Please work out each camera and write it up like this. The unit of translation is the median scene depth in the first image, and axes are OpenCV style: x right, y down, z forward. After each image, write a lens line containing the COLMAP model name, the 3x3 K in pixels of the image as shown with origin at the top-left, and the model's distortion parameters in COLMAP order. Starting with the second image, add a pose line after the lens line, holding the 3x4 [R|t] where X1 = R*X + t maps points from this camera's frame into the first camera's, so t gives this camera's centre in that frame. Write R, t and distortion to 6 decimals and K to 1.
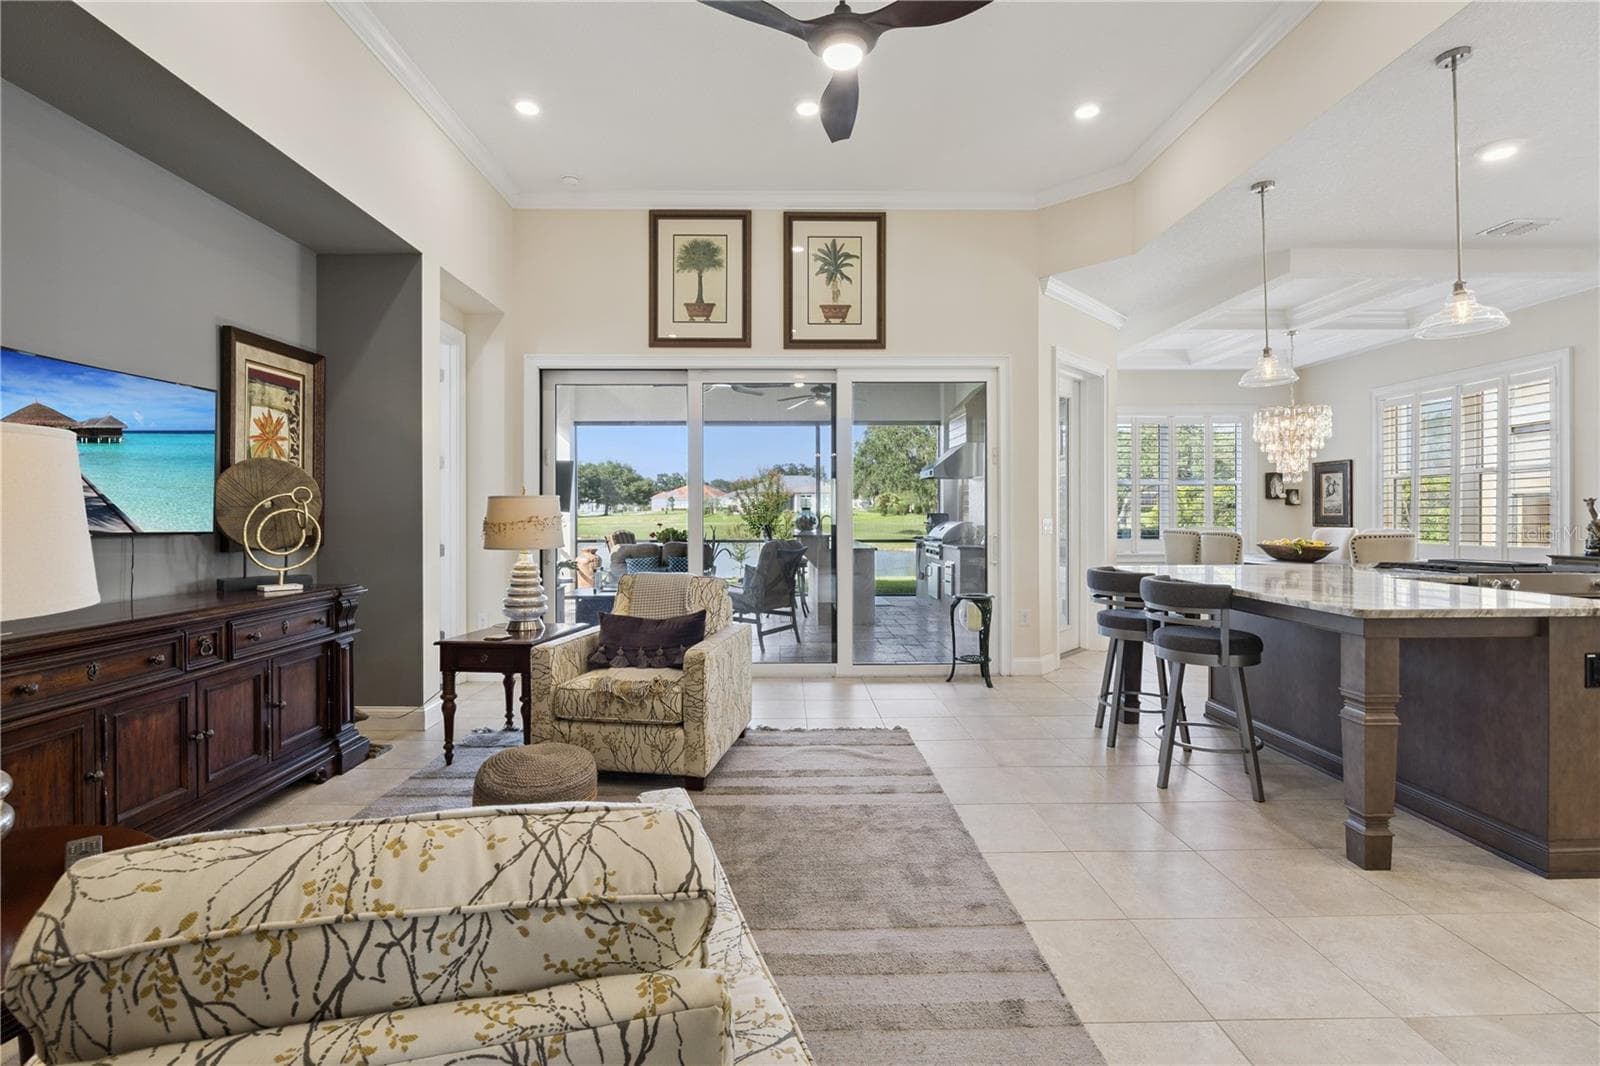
lens RADIAL K [[735.3, 0, 791.1], [0, 735.3, 517.5], [0, 0, 1]] dist [-0.016646, 0.001273]
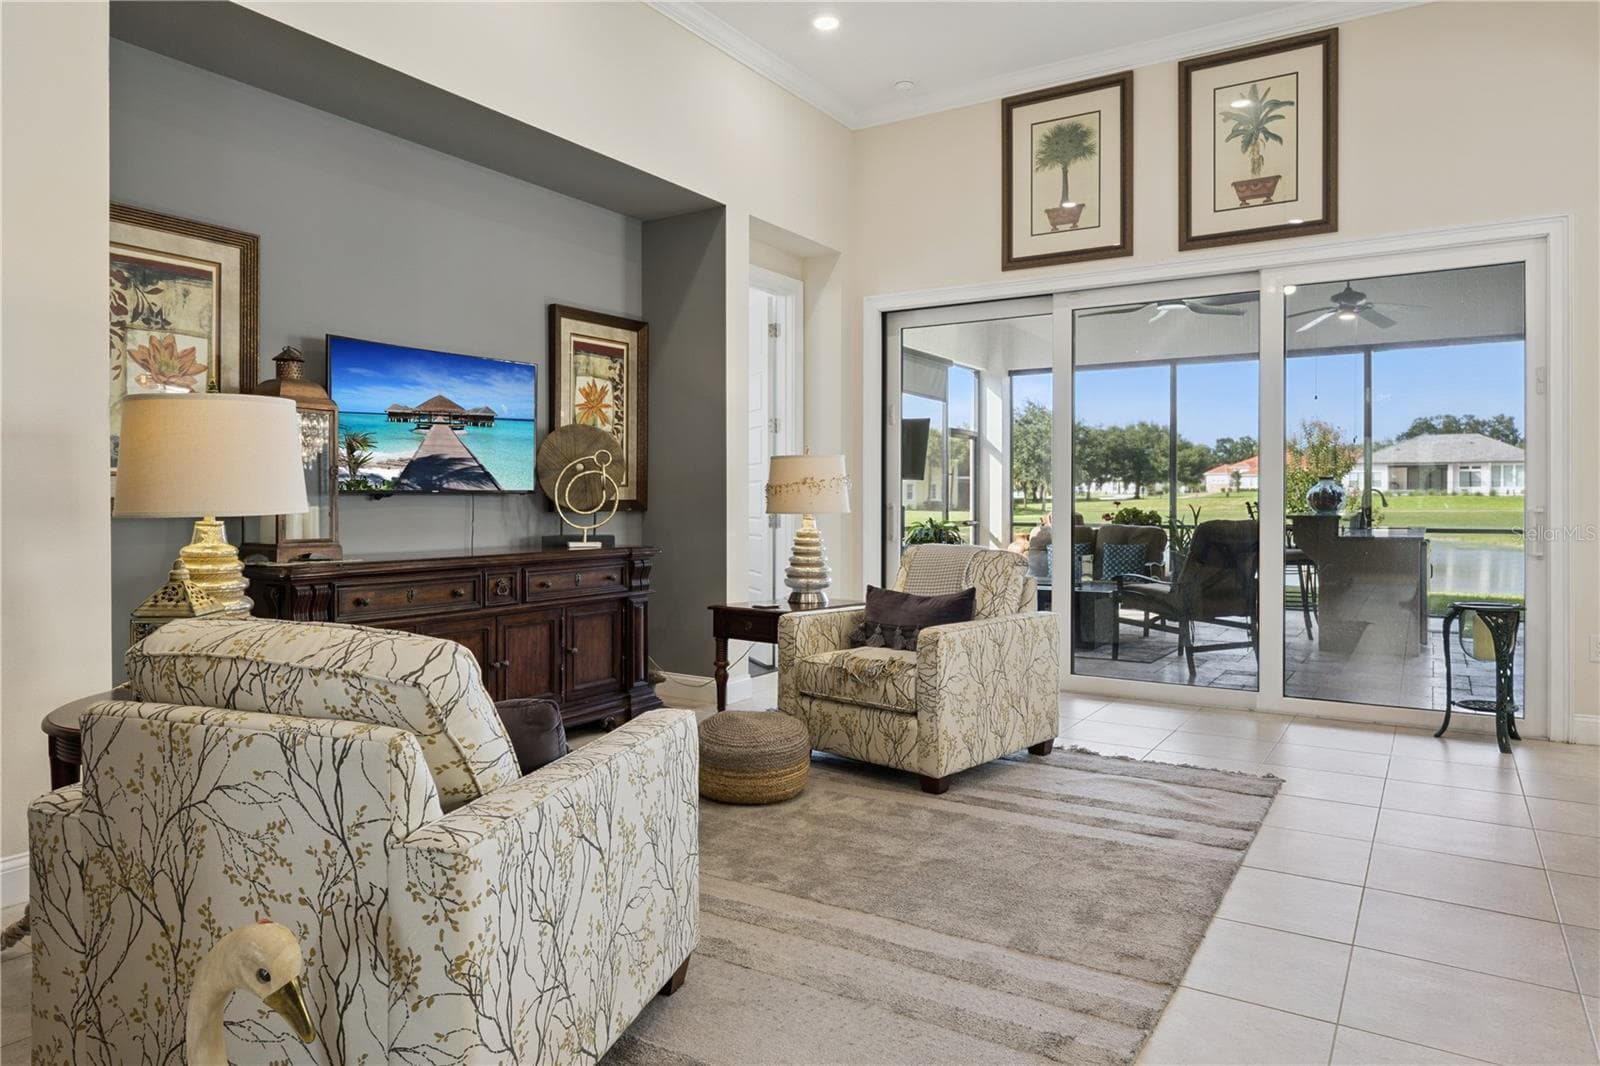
lens RADIAL K [[1003.4, 0, 796.7], [0, 1003.4, 502.0], [0, 0, 1]] dist [-0.009047, -0.000044]
pose [[0.838594, 0.002996, -0.544749, 0.318017], [-0.002848, 0.999995, 0.001116, 0.027586], [0.544750, 0.000616, 0.838598, -0.054261]]
